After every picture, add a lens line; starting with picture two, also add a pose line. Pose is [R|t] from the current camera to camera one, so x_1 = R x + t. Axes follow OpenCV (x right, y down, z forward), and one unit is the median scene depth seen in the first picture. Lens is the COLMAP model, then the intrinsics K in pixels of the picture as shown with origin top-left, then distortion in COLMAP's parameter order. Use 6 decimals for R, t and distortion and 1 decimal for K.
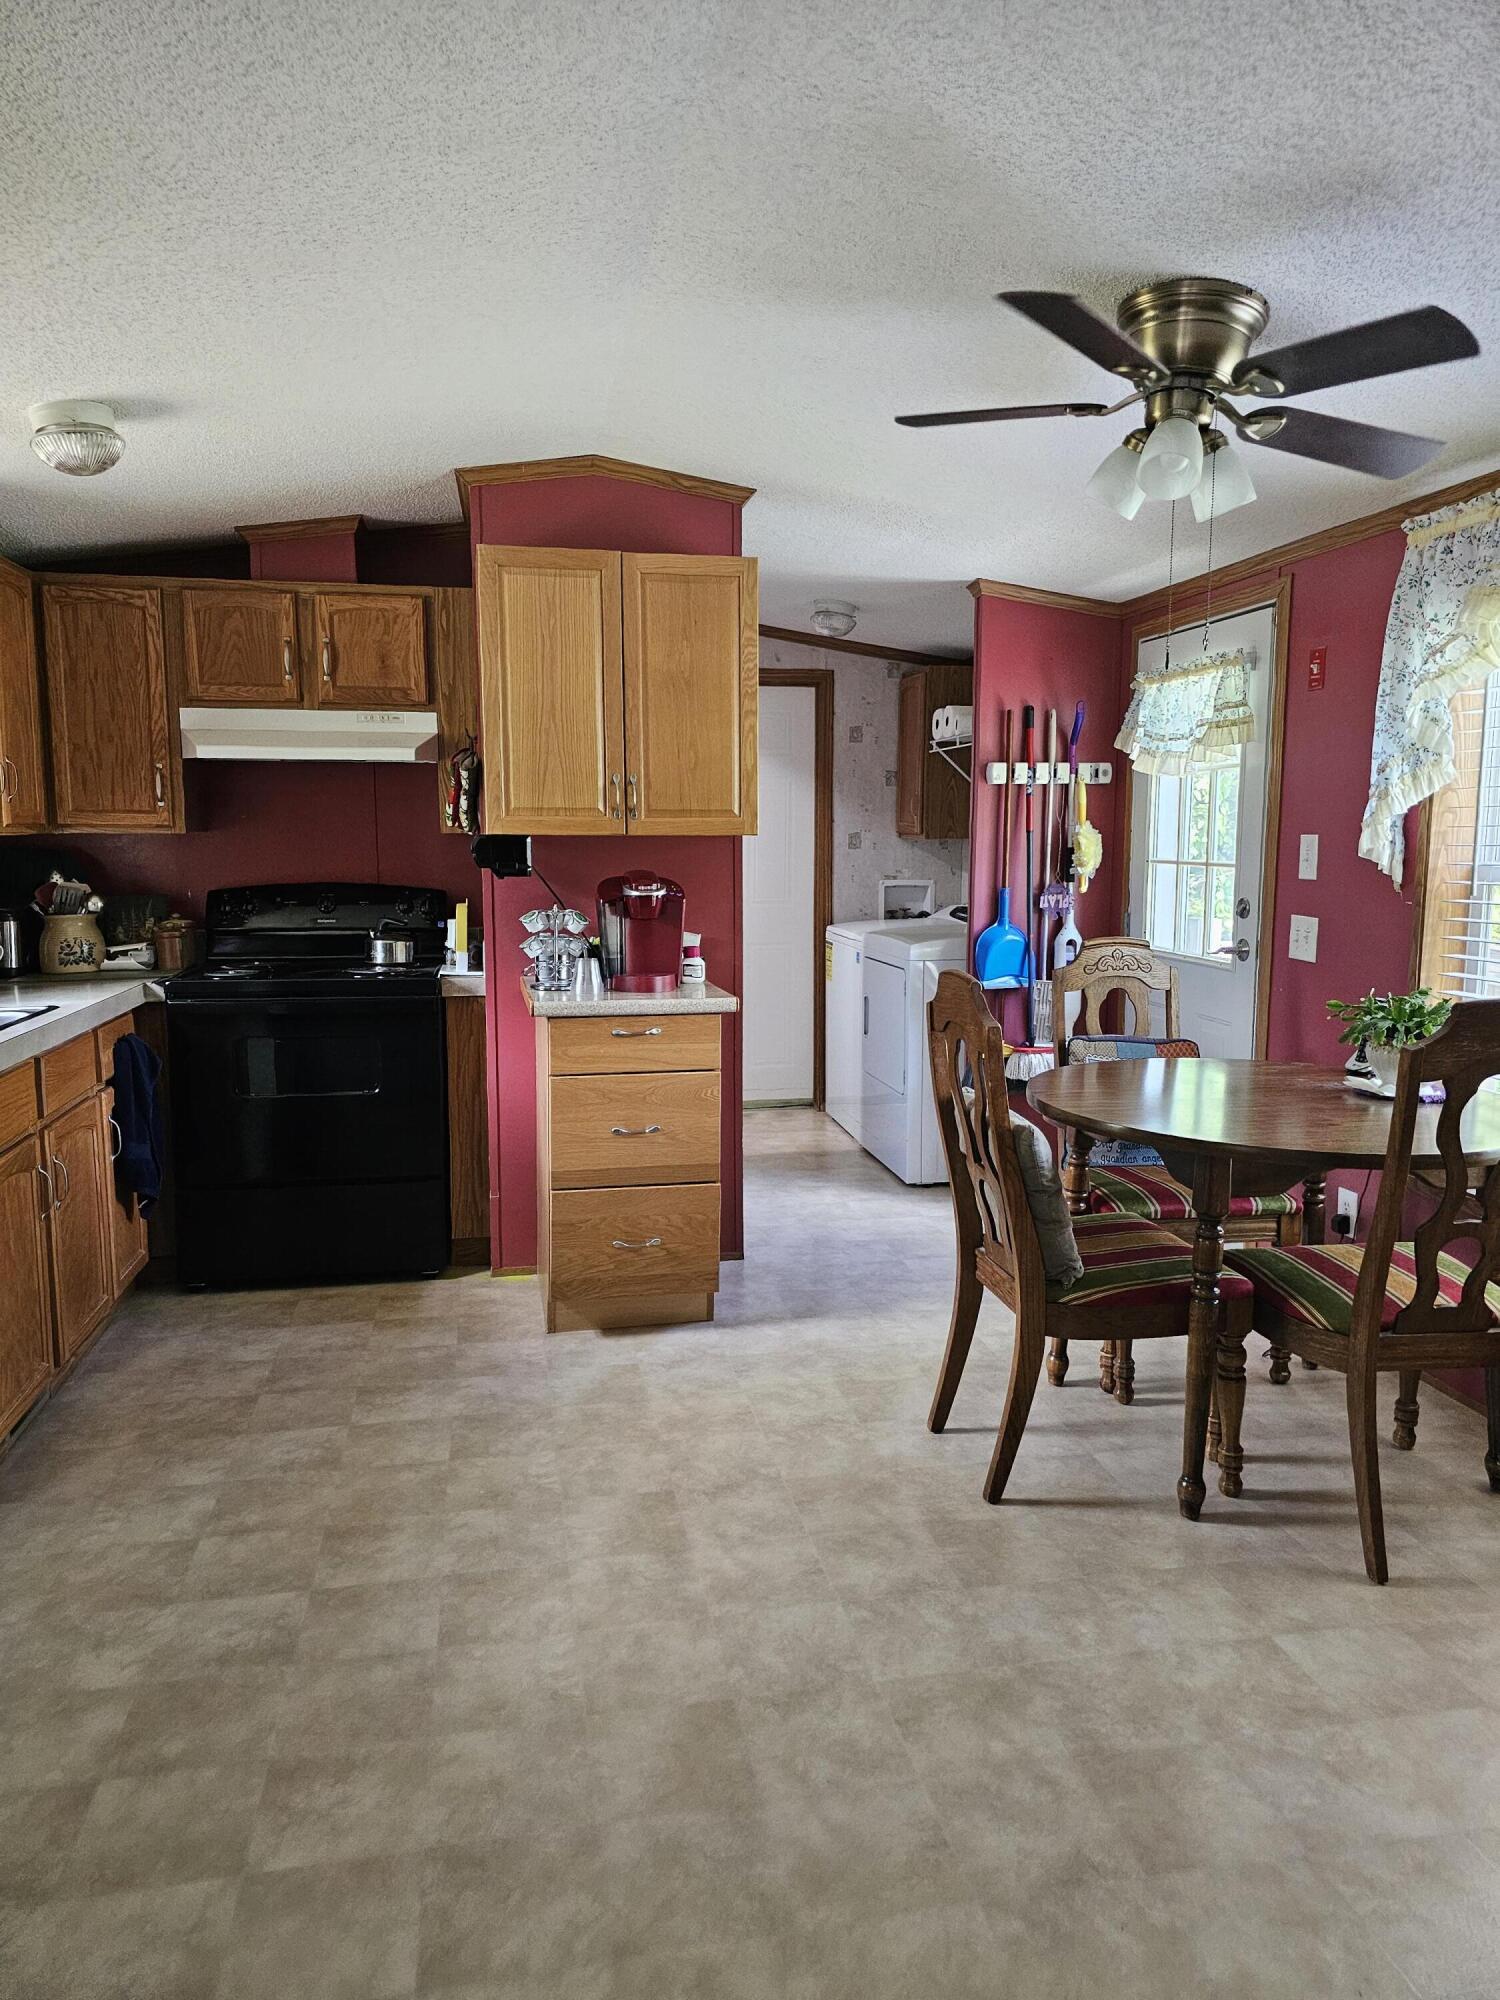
lens RADIAL K [[1339.9, 0, 751.7], [0, 1339.9, 959.1], [0, 0, 1]] dist [0.049258, -0.045553]
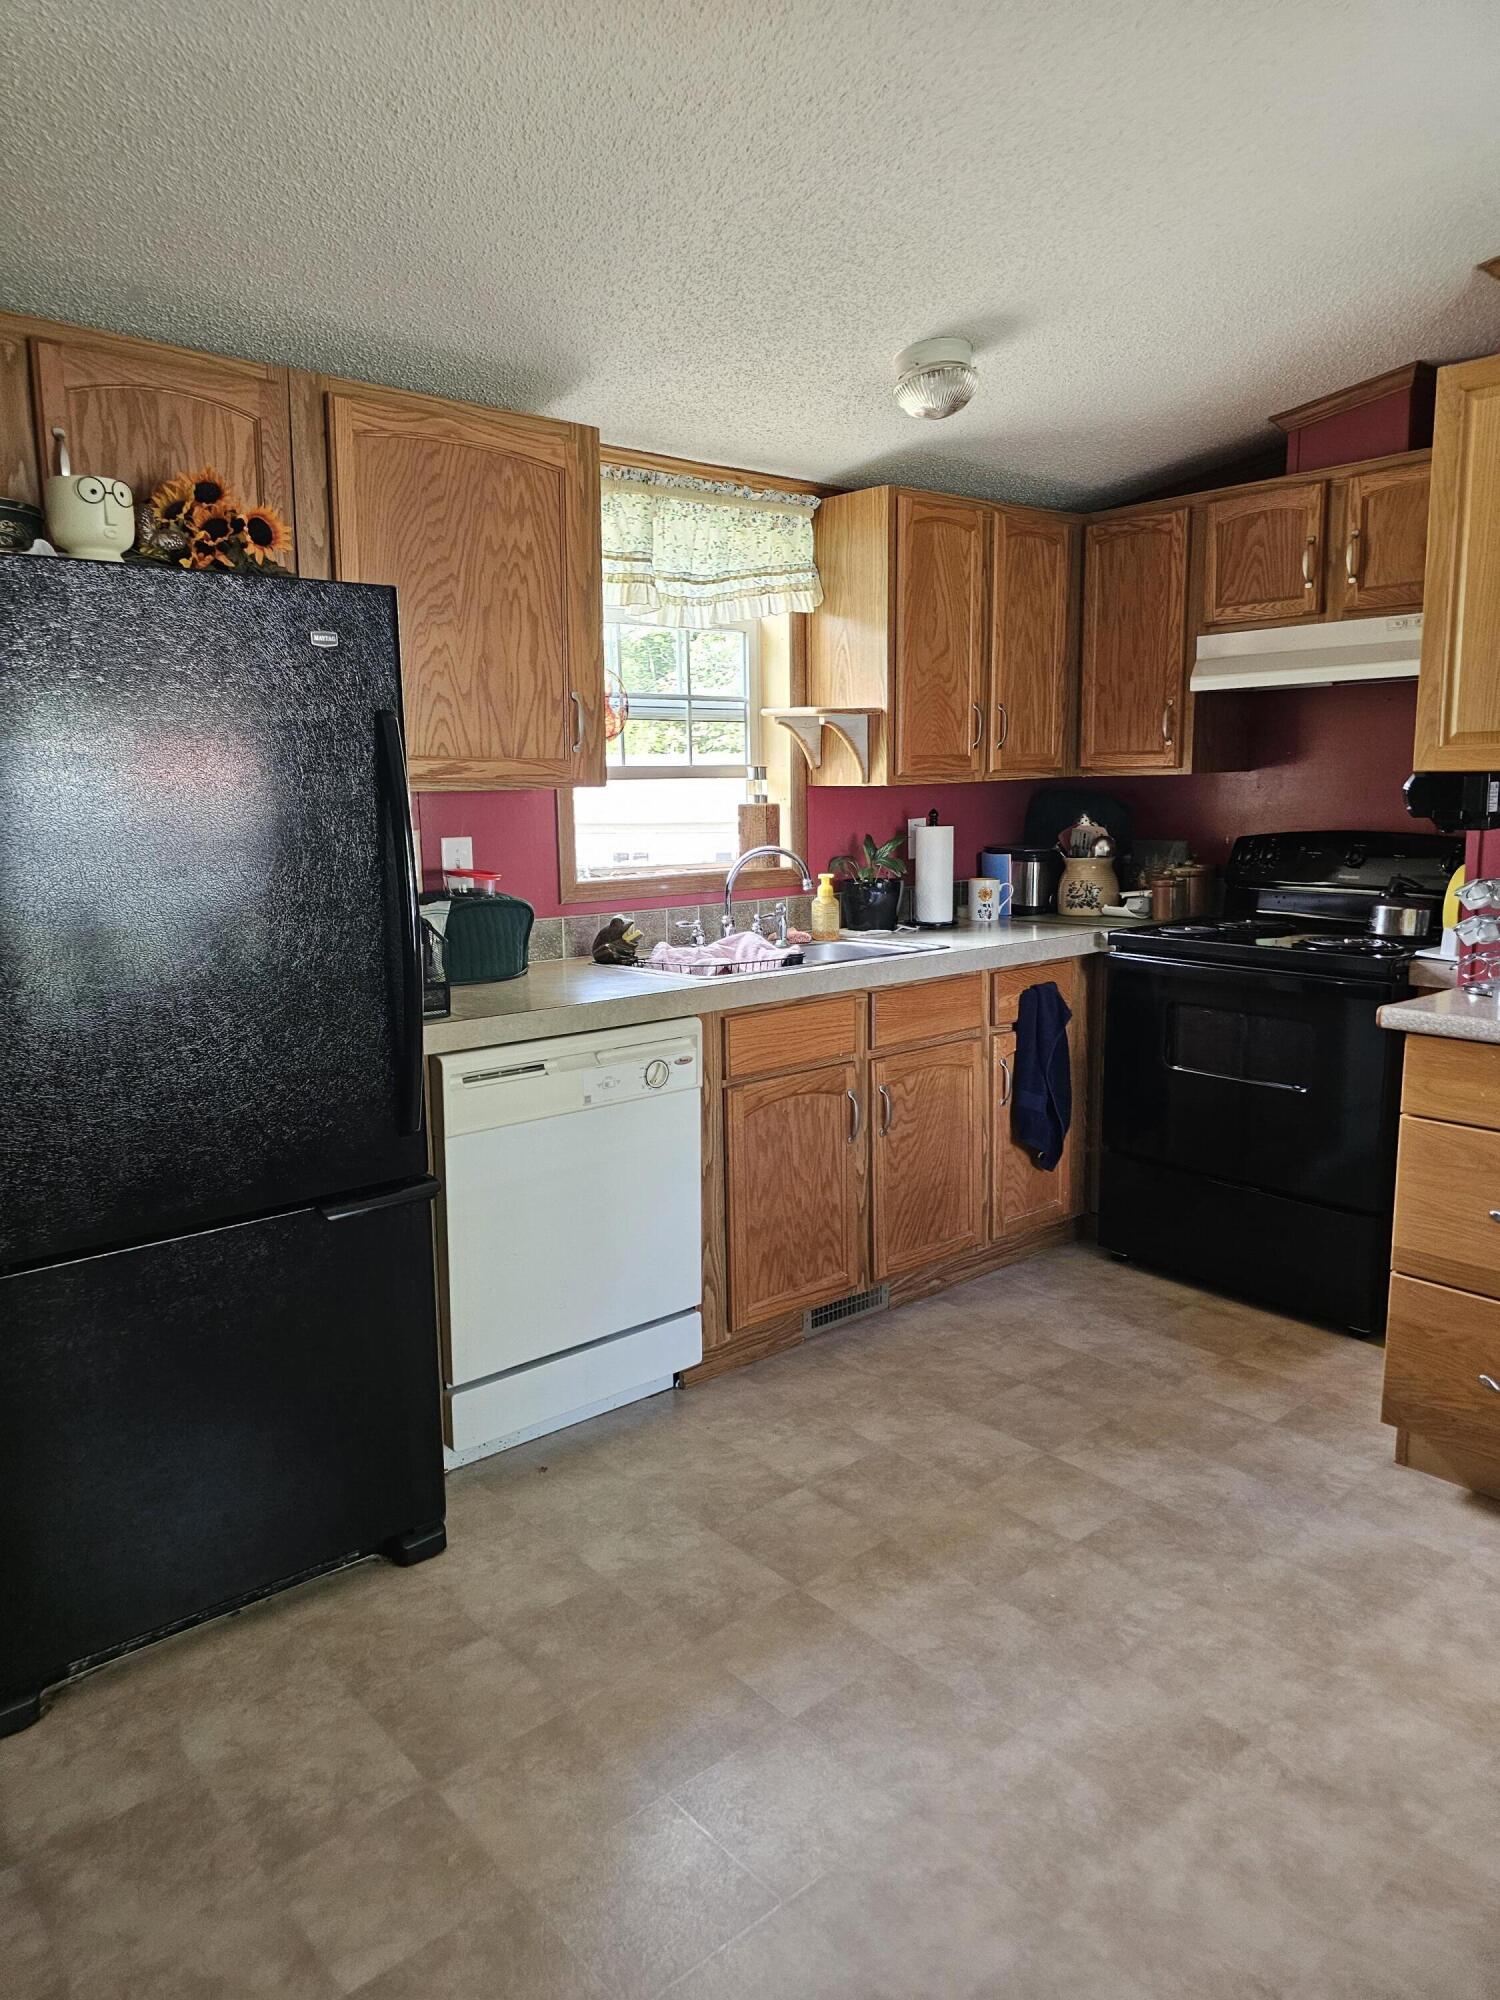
lens RADIAL K [[1339.9, 0, 751.7], [0, 1339.9, 959.1], [0, 0, 1]] dist [0.049258, -0.045553]
pose [[0.487236, 0.109791, -0.866341, 0.253946], [-0.065063, 0.993872, 0.089361, -0.031514], [0.870843, 0.012827, 0.491393, 0.297992]]
